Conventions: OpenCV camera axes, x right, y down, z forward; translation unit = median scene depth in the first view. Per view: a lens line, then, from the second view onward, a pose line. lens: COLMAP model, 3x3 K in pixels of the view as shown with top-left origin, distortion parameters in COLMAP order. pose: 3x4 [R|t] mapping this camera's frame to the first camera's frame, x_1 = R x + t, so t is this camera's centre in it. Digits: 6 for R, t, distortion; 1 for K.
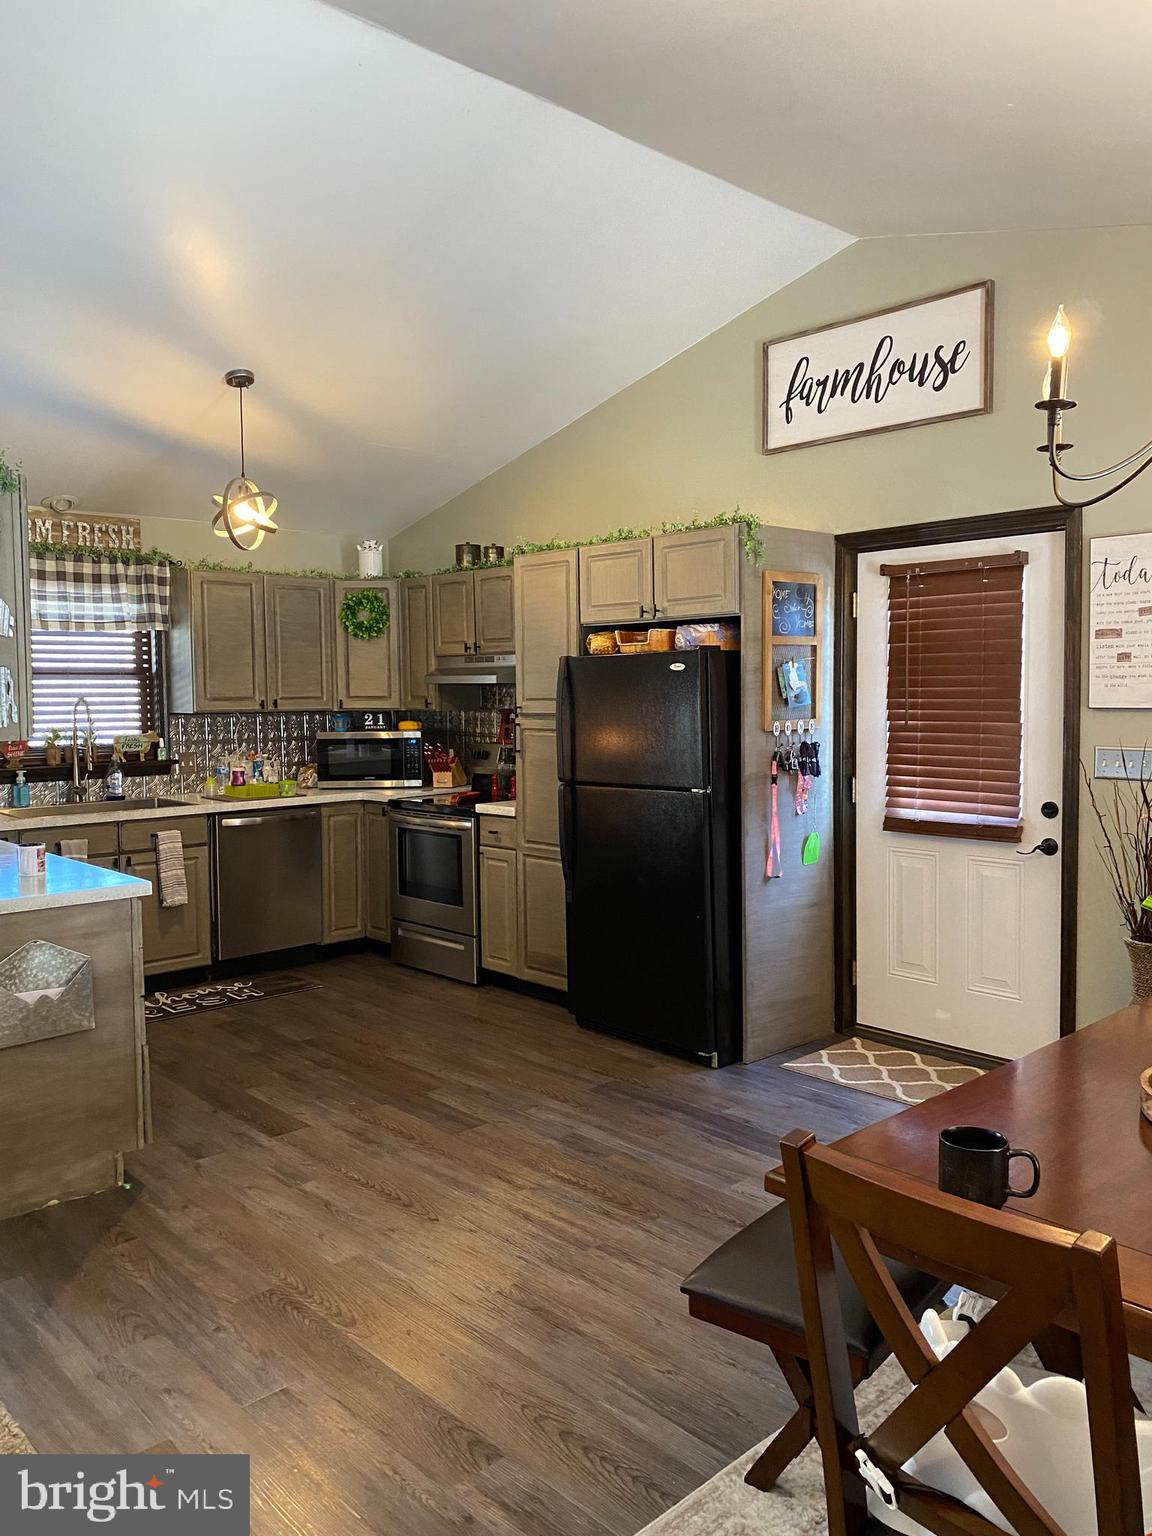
lens RADIAL K [[1172.3, 0, 582.3], [0, 1172.3, 756.8], [0, 0, 1]] dist [0.028043, -0.014577]
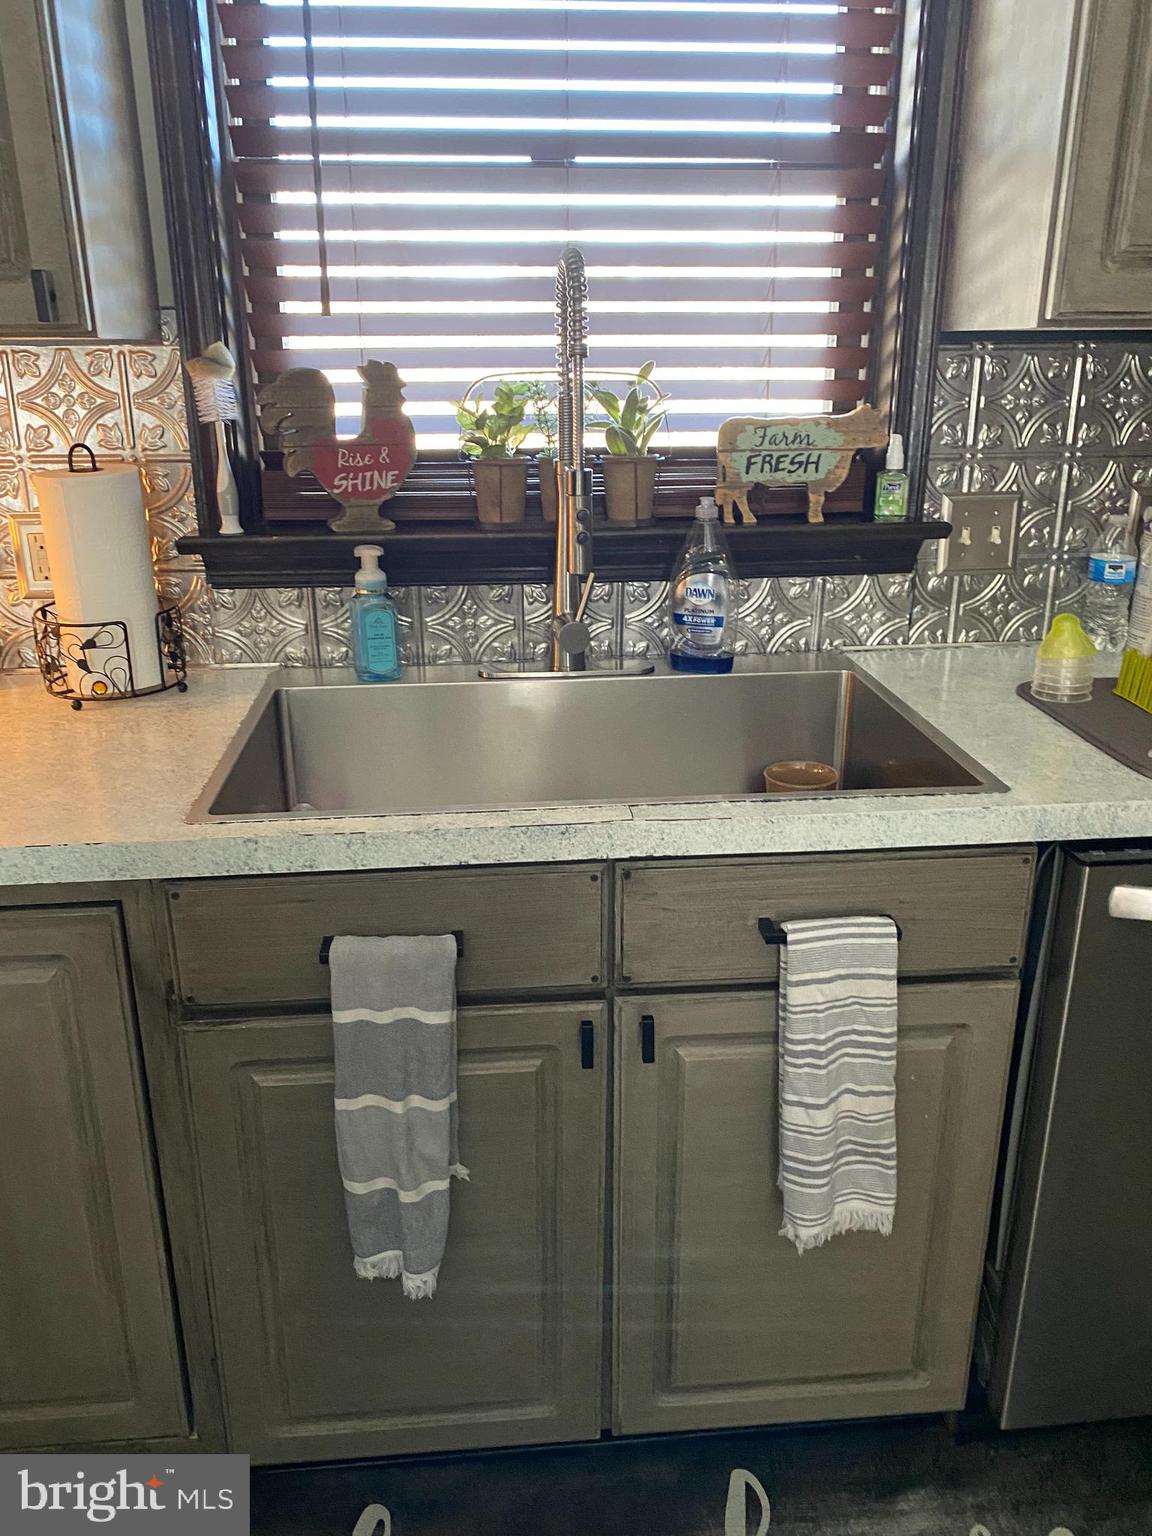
lens RADIAL K [[1172.3, 0, 588.2], [0, 1172.3, 766.6], [0, 0, 1]] dist [0.028043, -0.014577]
pose [[0.798977, 0.203542, -0.565868, -0.255052], [-0.040856, 0.957176, 0.286610, -0.017686], [0.599972, -0.205875, 0.773077, 0.757748]]
